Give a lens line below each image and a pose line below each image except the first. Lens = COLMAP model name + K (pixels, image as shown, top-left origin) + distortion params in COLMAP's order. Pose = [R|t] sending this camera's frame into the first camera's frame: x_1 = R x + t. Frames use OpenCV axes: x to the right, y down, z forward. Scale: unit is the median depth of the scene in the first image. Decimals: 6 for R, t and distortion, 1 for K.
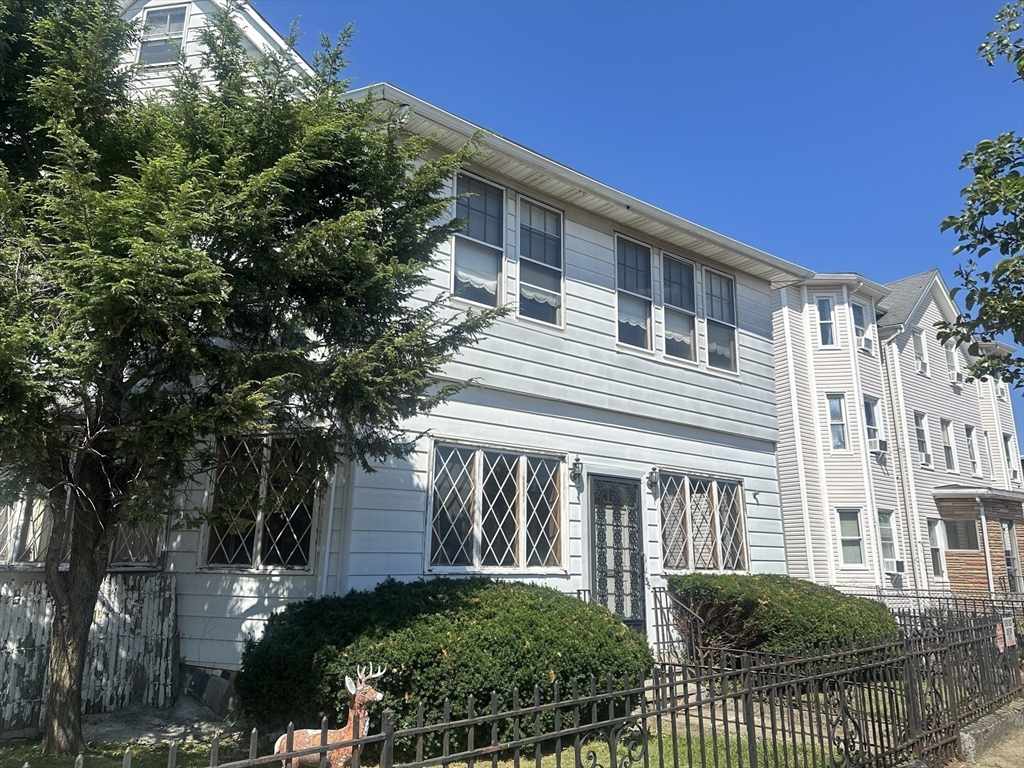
lens RADIAL K [[698.5, 0, 512.0], [0, 698.5, 384.0], [0, 0, 1]] dist [0.099319, -0.126374]
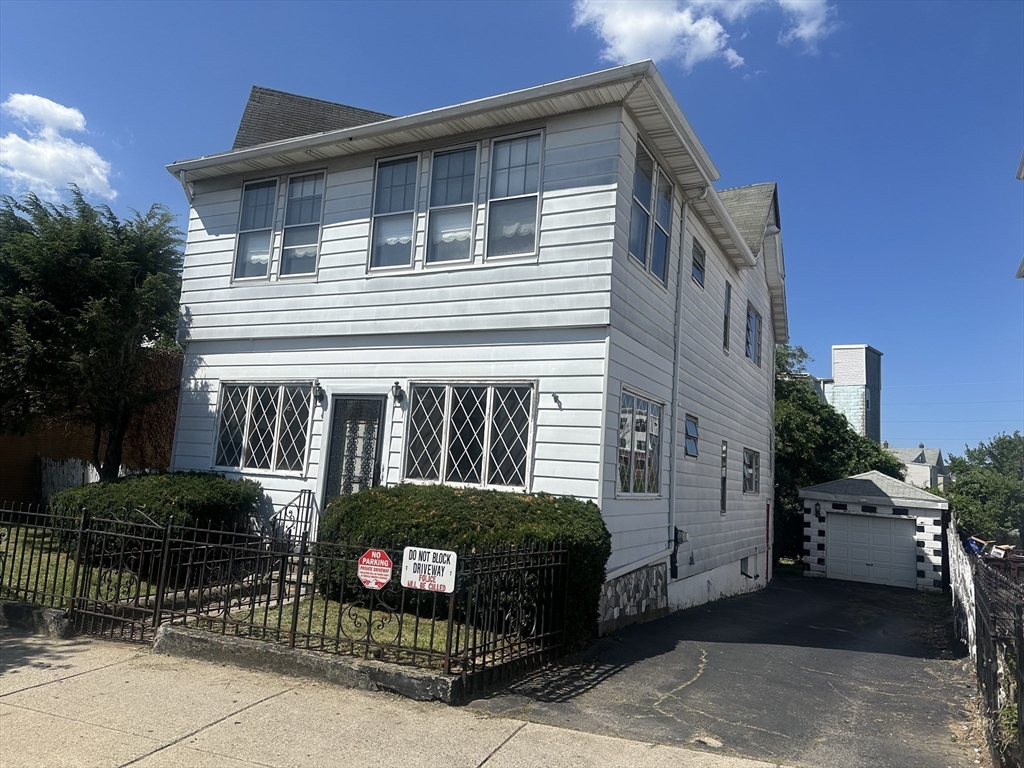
lens RADIAL K [[723.2, 0, 511.7], [0, 723.2, 388.6], [0, 0, 1]] dist [0.092917, -0.122322]
pose [[0.436900, -0.094354, -0.894548, 1.648411], [0.162438, 0.986409, -0.024707, 0.247272], [0.884721, -0.134514, 0.446289, 0.918864]]
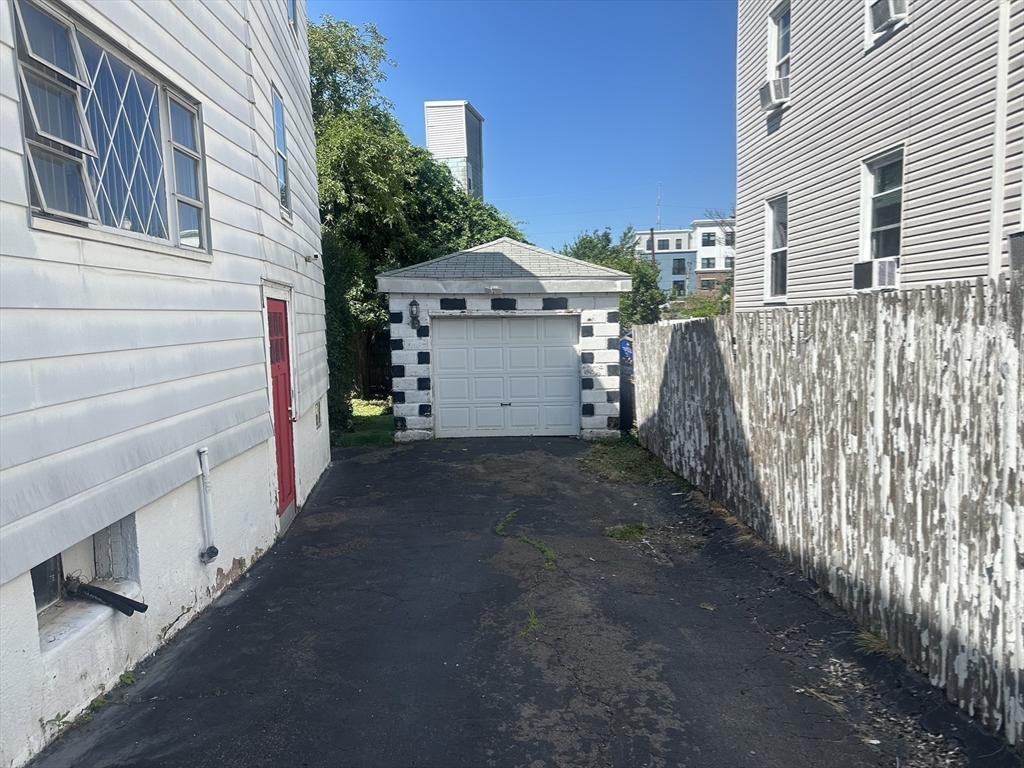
lens RADIAL K [[698.5, 0, 512.0], [0, 698.5, 384.0], [0, 0, 1]] dist [0.099319, -0.126374]
pose [[0.827850, 0.023385, -0.560462, 0.368519], [0.168131, 0.942852, 0.287684, 0.643806], [0.535161, -0.332390, 0.776608, 2.318990]]
